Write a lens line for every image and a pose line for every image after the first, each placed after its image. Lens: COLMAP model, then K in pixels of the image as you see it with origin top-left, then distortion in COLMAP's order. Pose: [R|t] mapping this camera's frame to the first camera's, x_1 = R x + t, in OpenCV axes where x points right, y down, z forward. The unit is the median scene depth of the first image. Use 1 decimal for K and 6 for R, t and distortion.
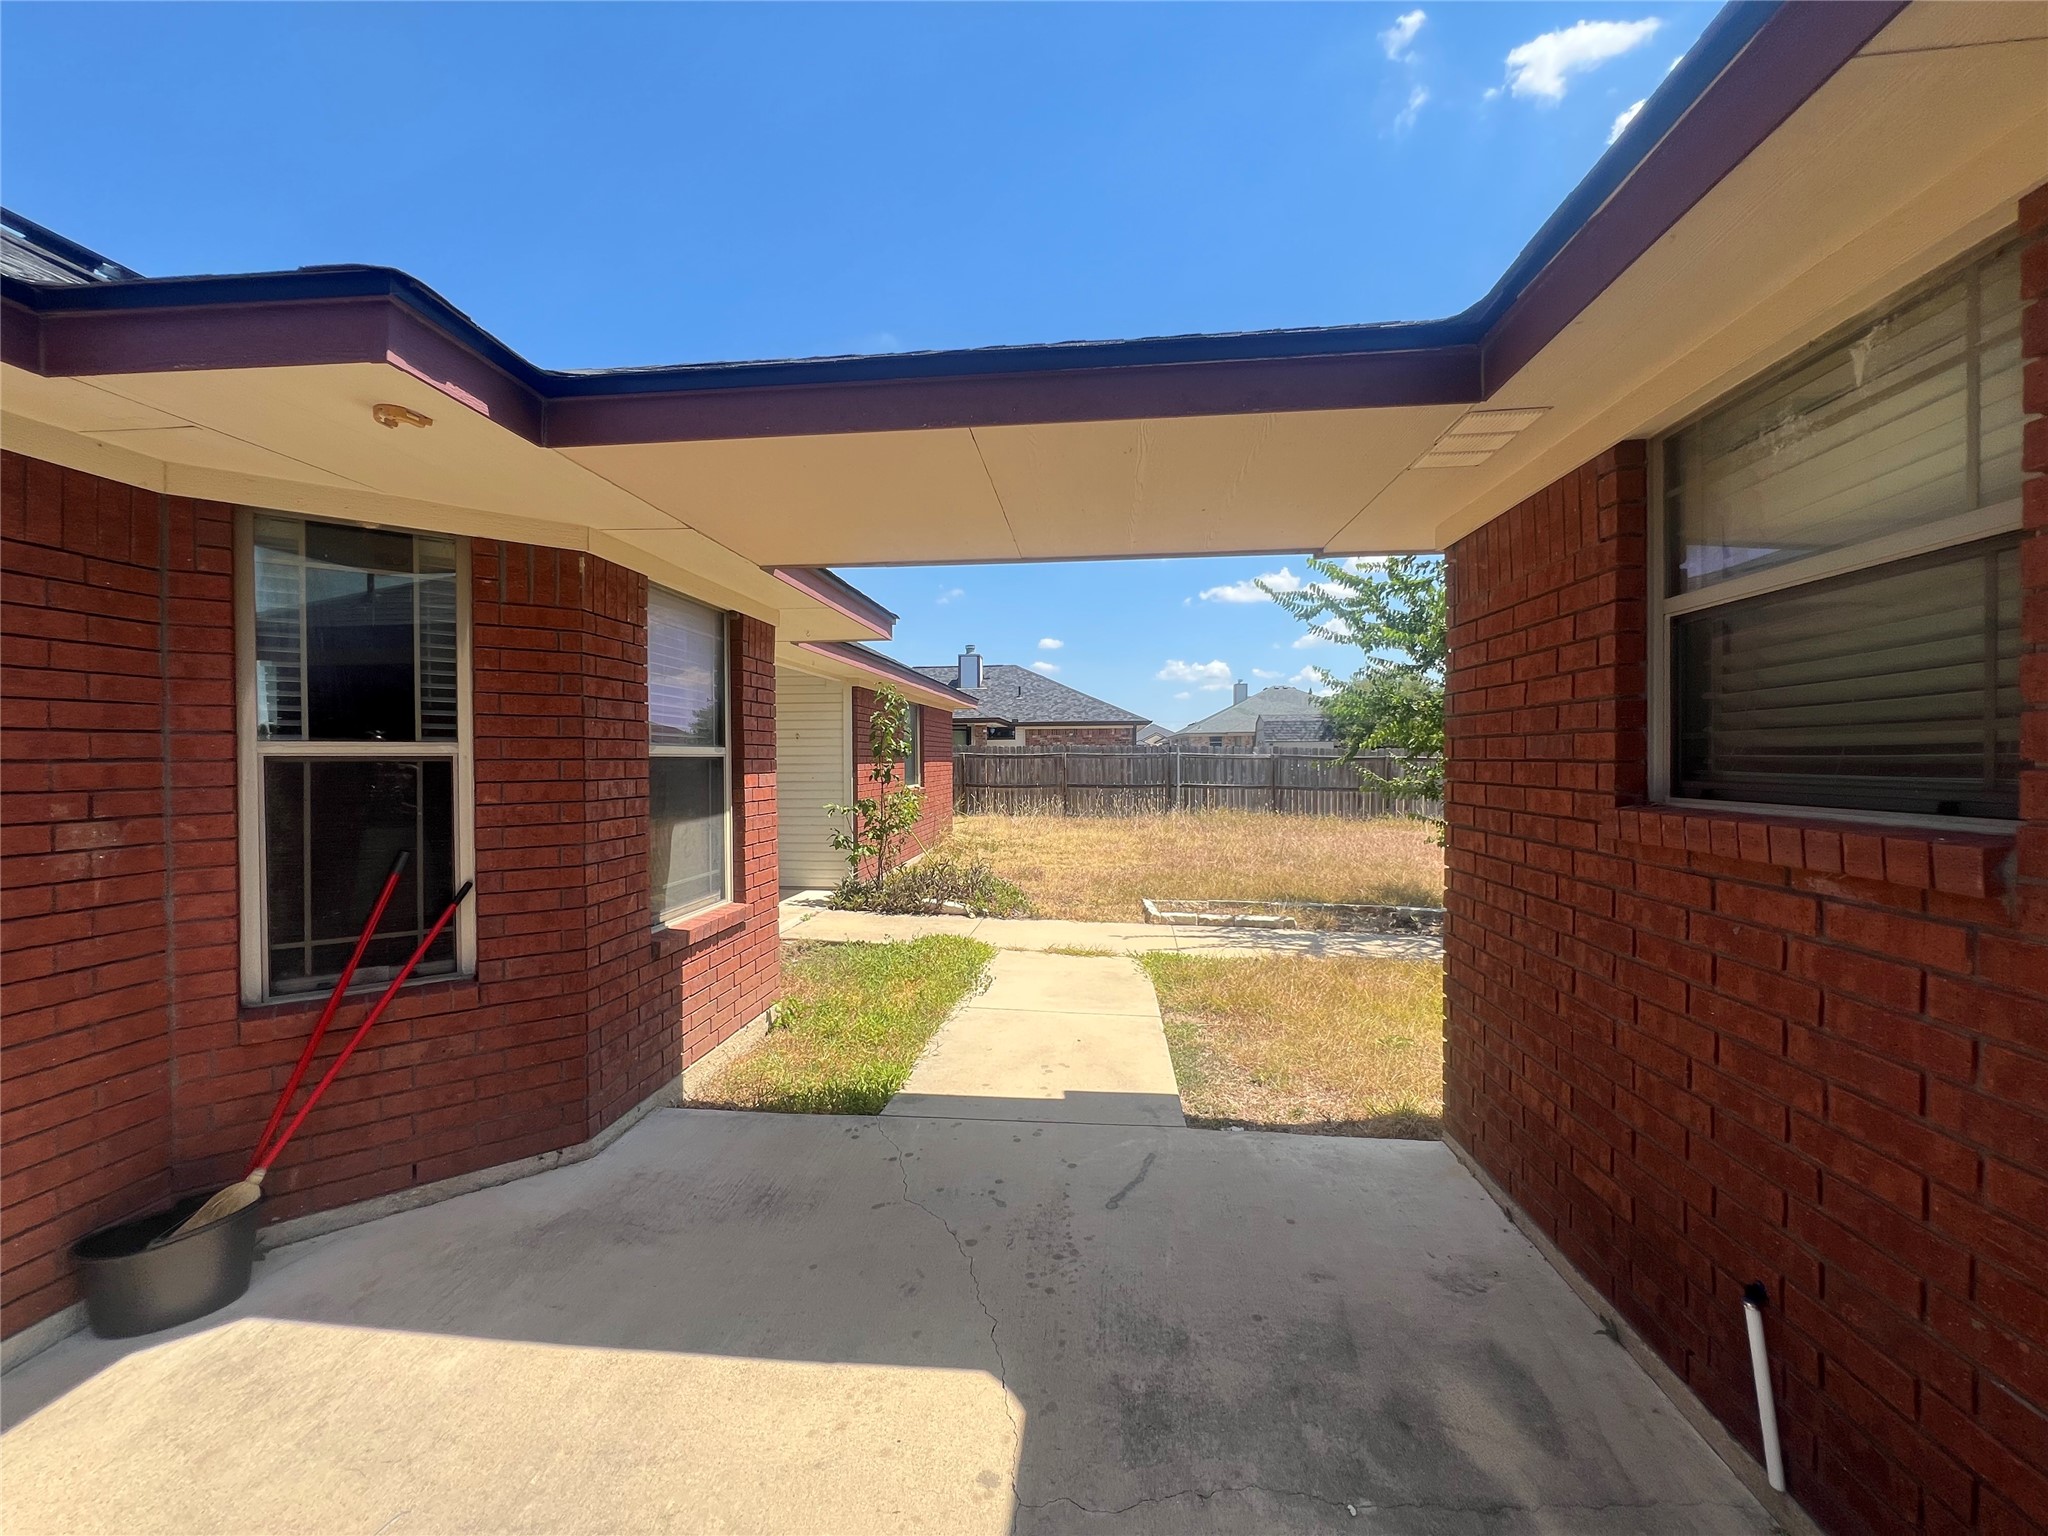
lens RADIAL K [[821.8, 0, 1024.0], [0, 821.8, 768.0], [0, 0, 1]] dist [-0.002349, -0.000095]
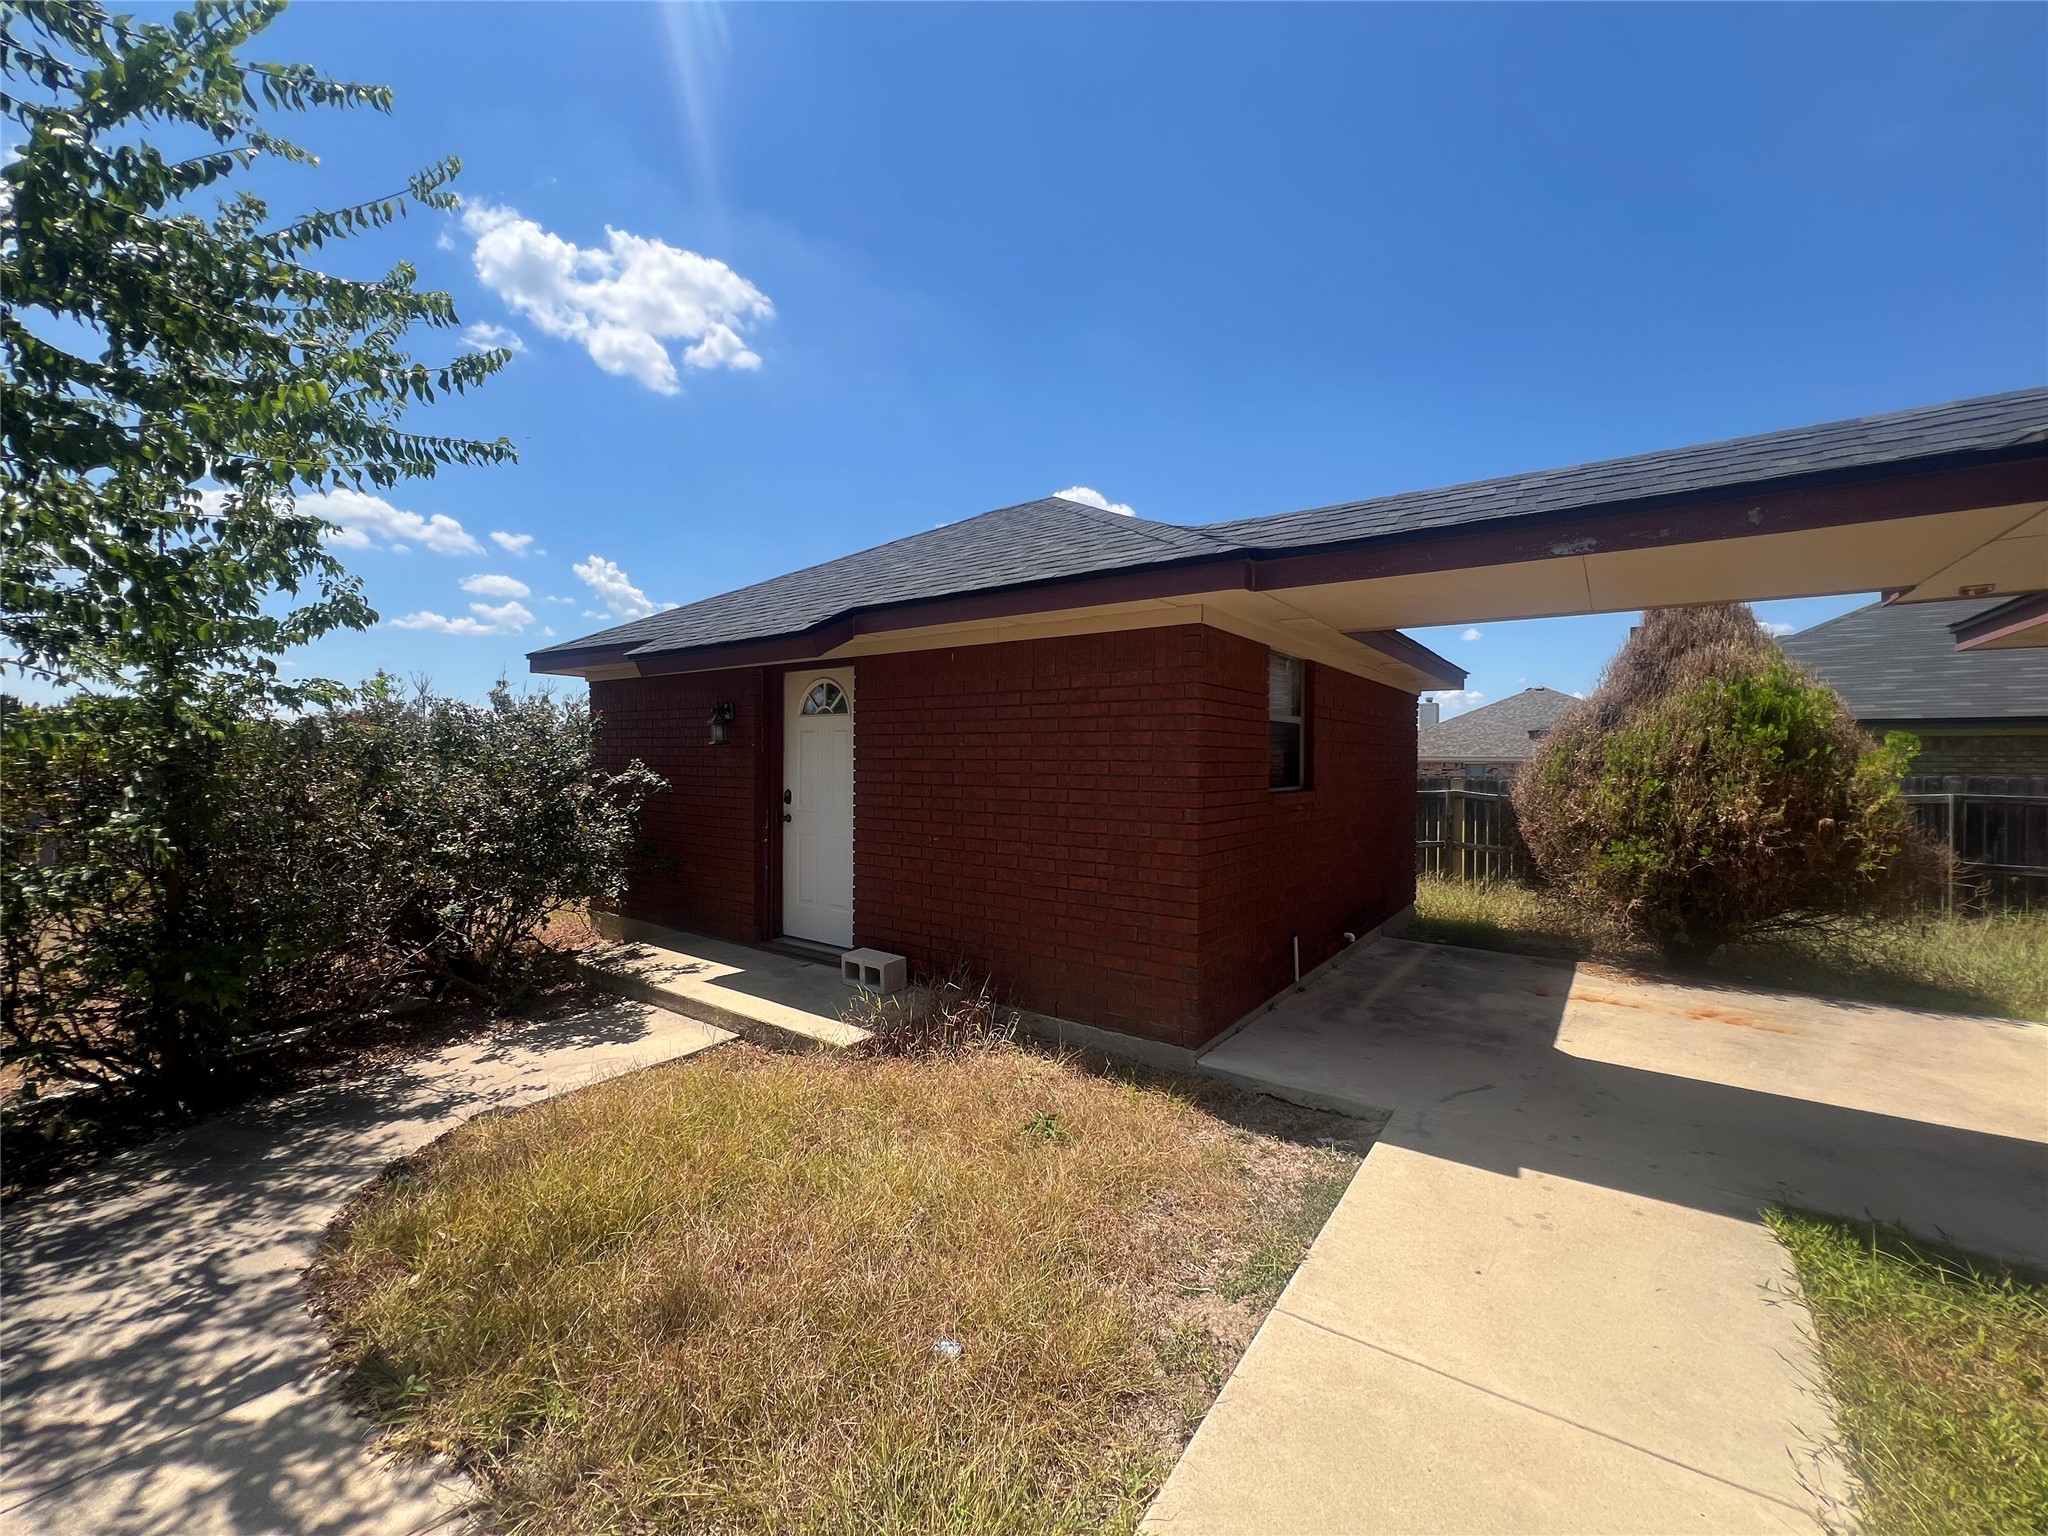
lens RADIAL K [[821.8, 0, 1024.0], [0, 821.8, 768.0], [0, 0, 1]] dist [-0.002349, -0.000095]
pose [[-0.861720, -0.007565, 0.507328, 0.104629], [-0.002810, 0.999945, 0.010138, -0.051322], [-0.507376, 0.007311, -0.861694, 3.308492]]
